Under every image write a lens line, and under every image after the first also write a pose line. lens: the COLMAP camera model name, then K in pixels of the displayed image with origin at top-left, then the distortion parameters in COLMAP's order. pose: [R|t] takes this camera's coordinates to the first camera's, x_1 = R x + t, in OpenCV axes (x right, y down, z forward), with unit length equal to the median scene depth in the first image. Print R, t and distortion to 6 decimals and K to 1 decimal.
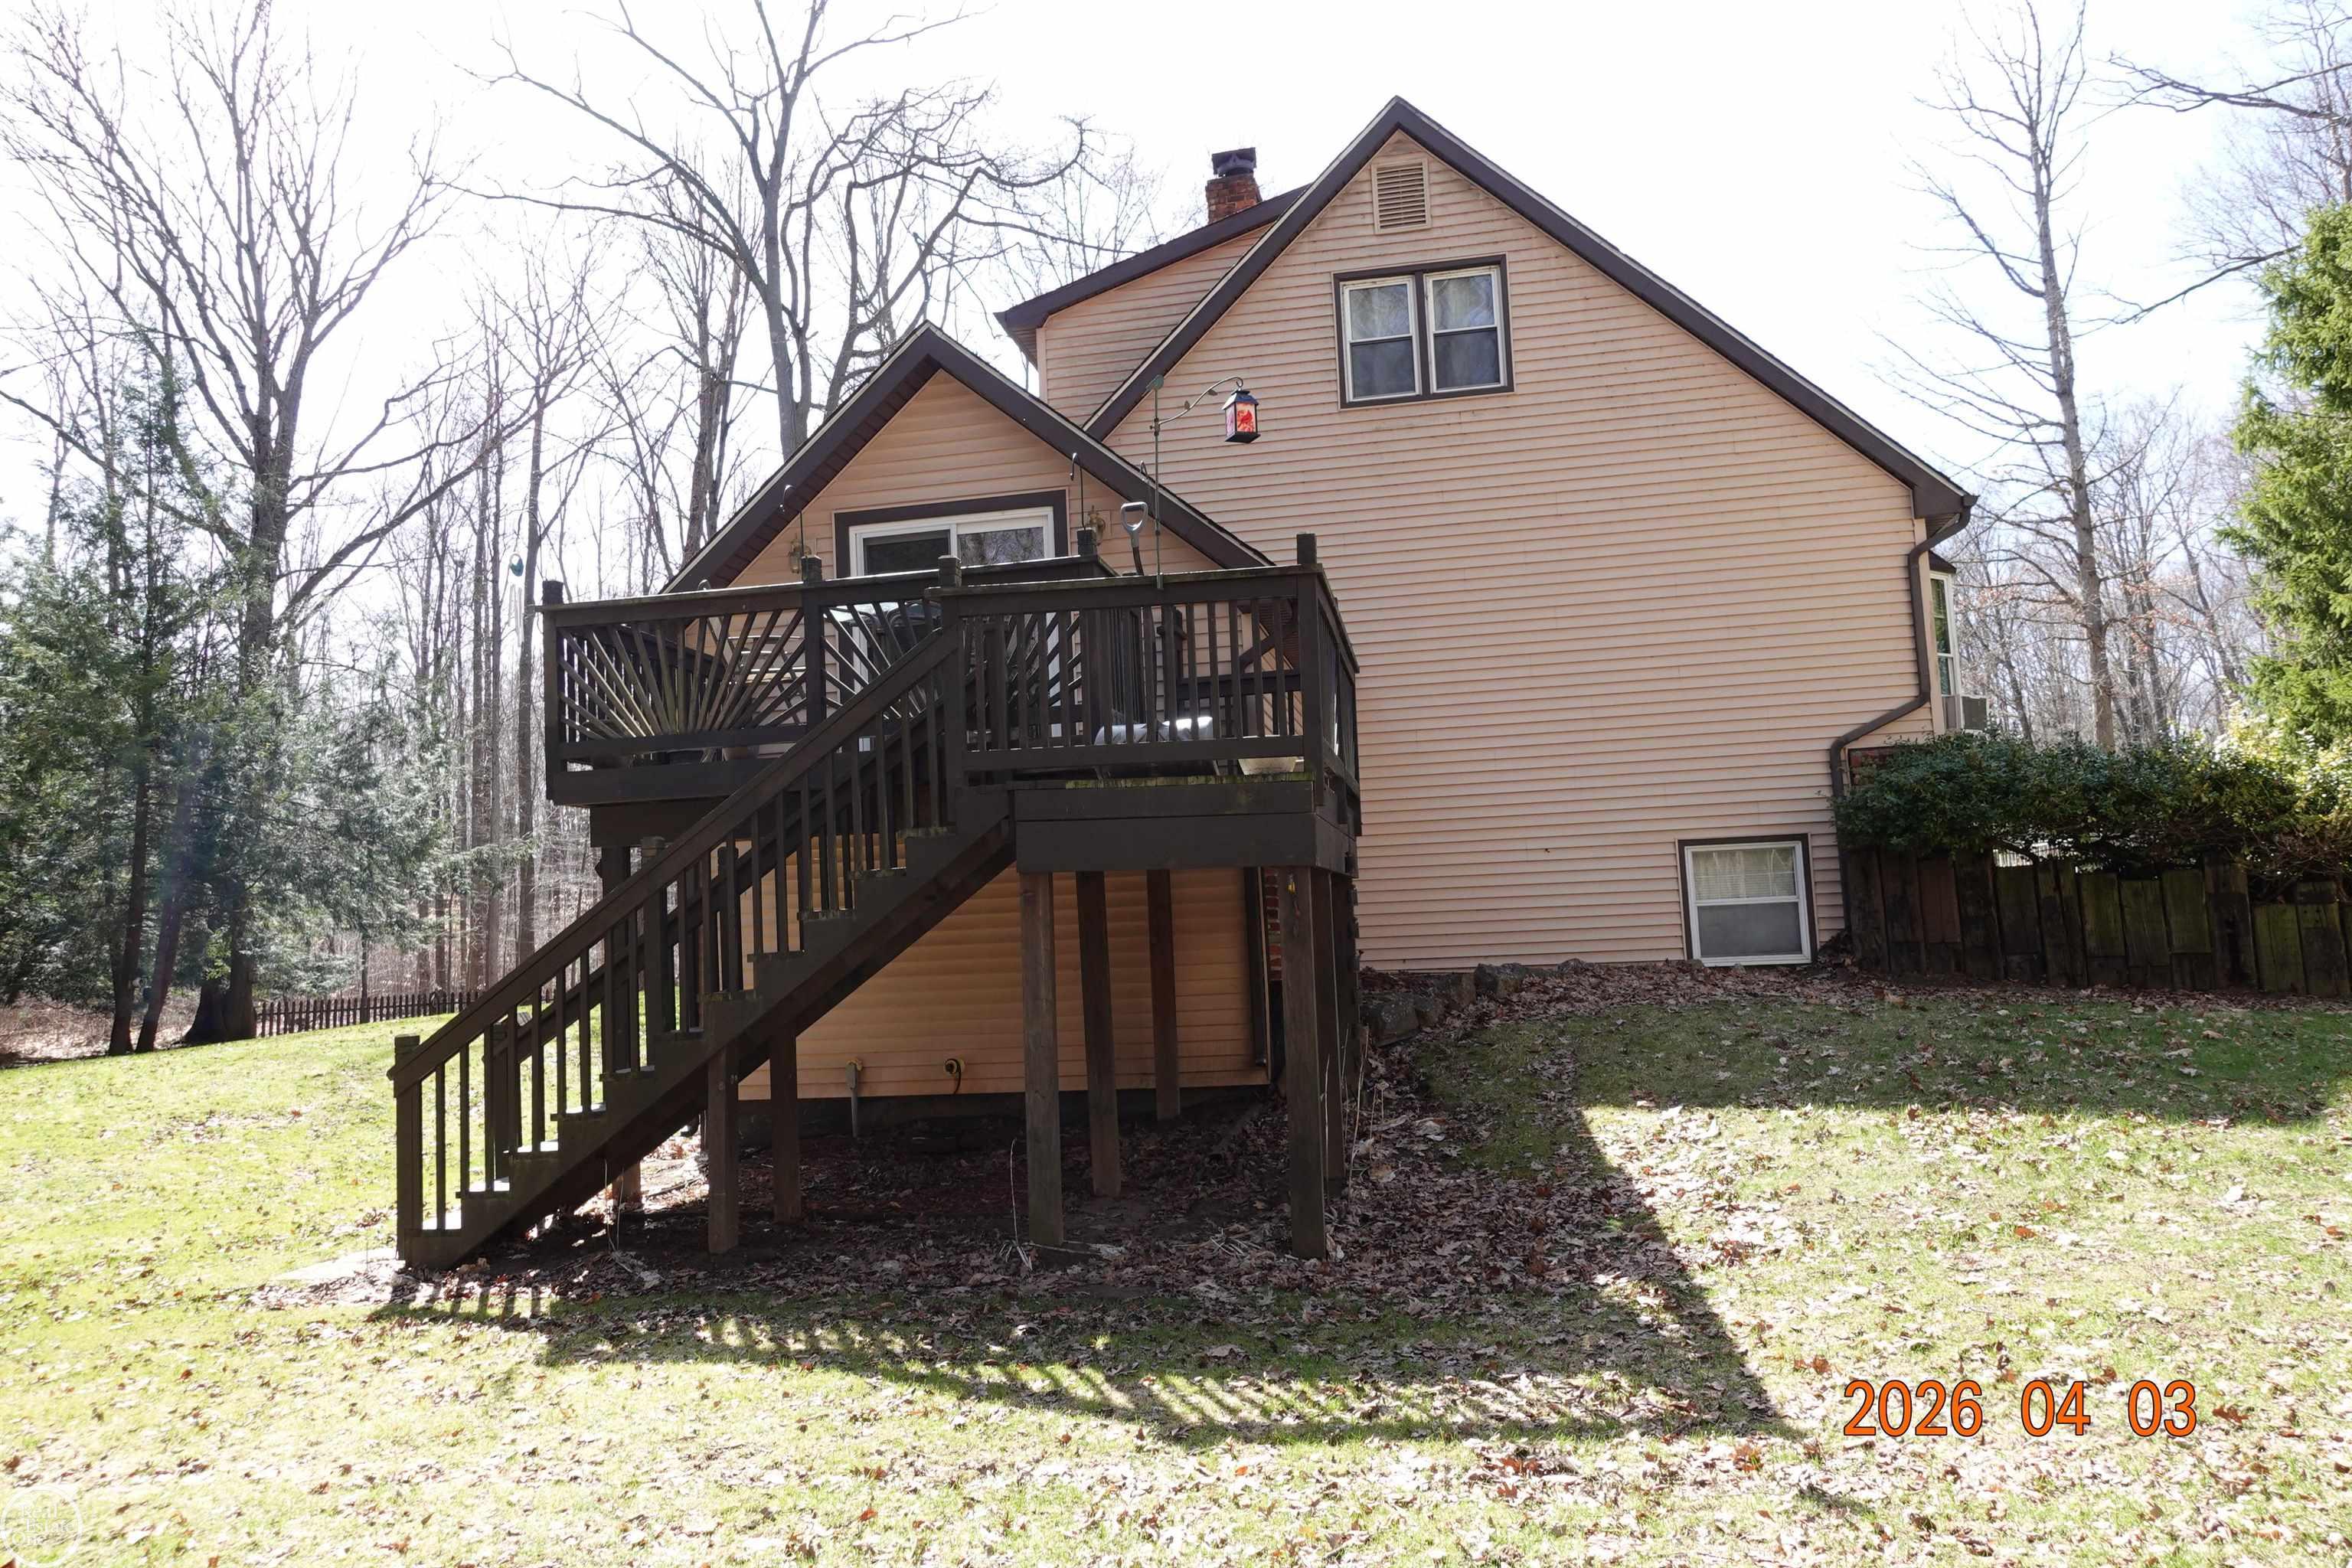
lens RADIAL K [[1605.1, 0, 1176.0], [0, 1605.1, 784.0], [0, 0, 1]] dist [0.001117, -0.011682]
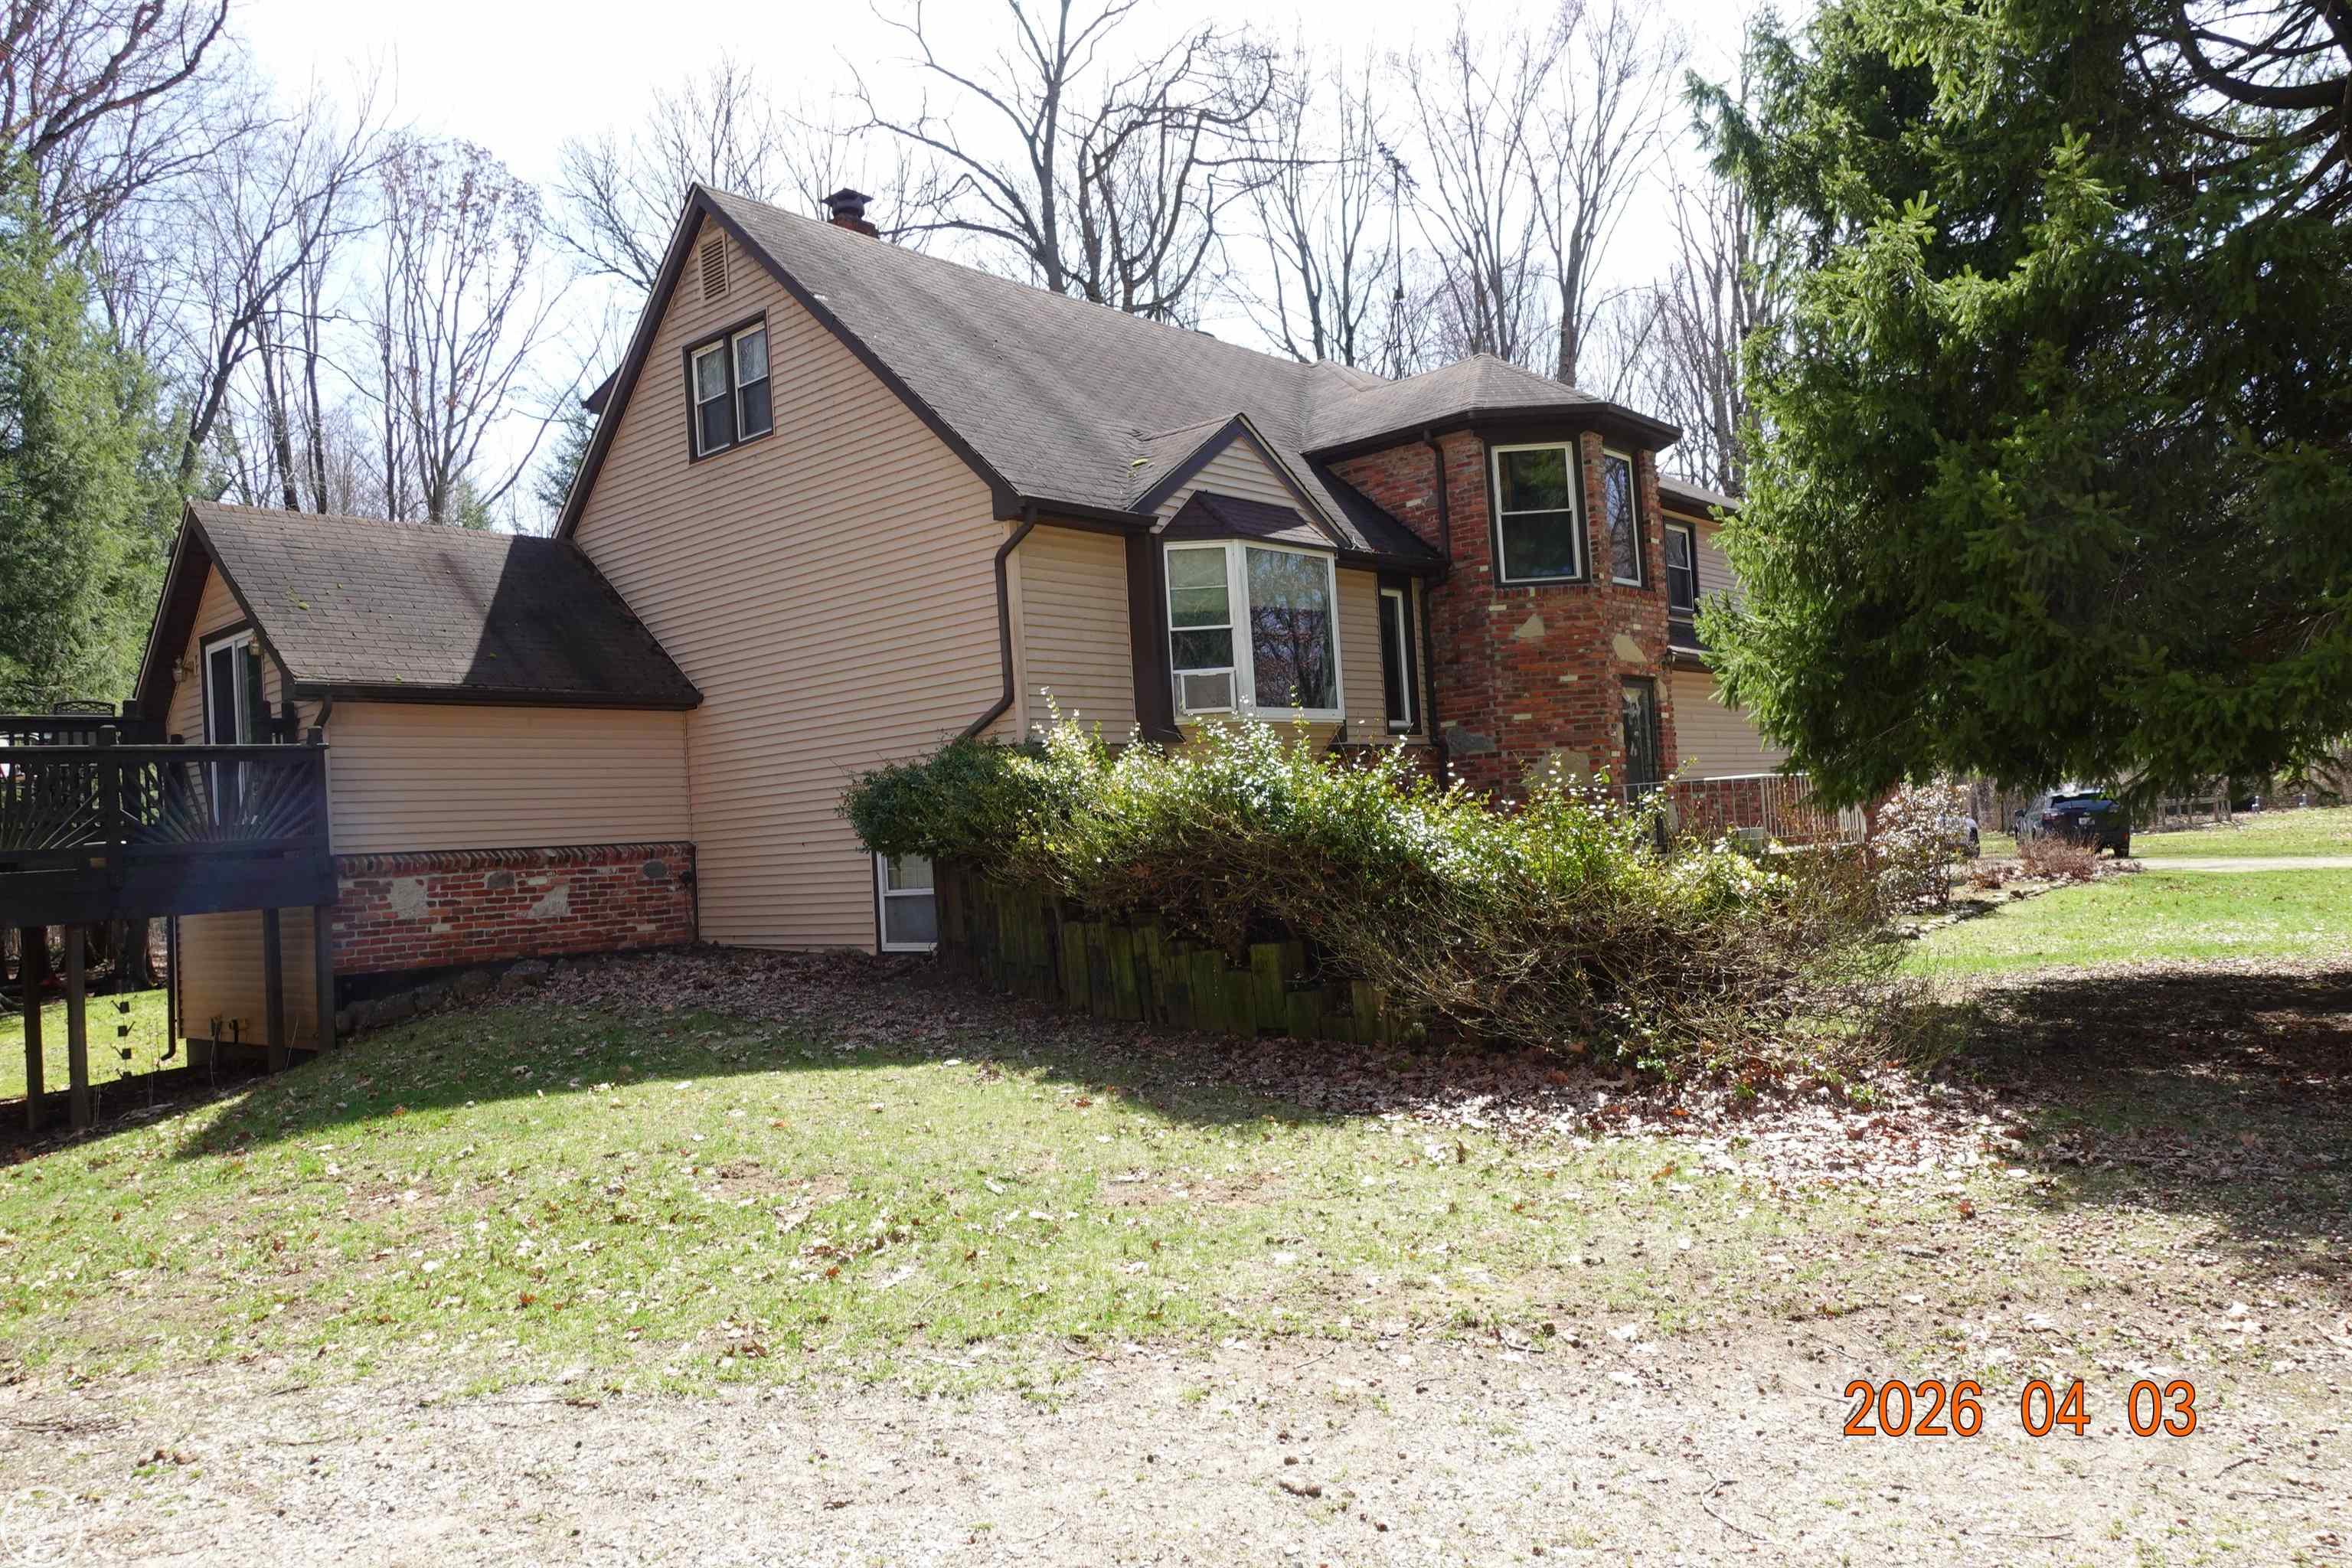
lens RADIAL K [[1605.1, 0, 1176.0], [0, 1605.1, 784.0], [0, 0, 1]] dist [0.001117, -0.011682]
pose [[0.858551, -0.029322, -0.511890, 0.993796], [0.073828, 0.995029, 0.066829, -0.055437], [0.507386, -0.095168, 0.856448, 0.159875]]
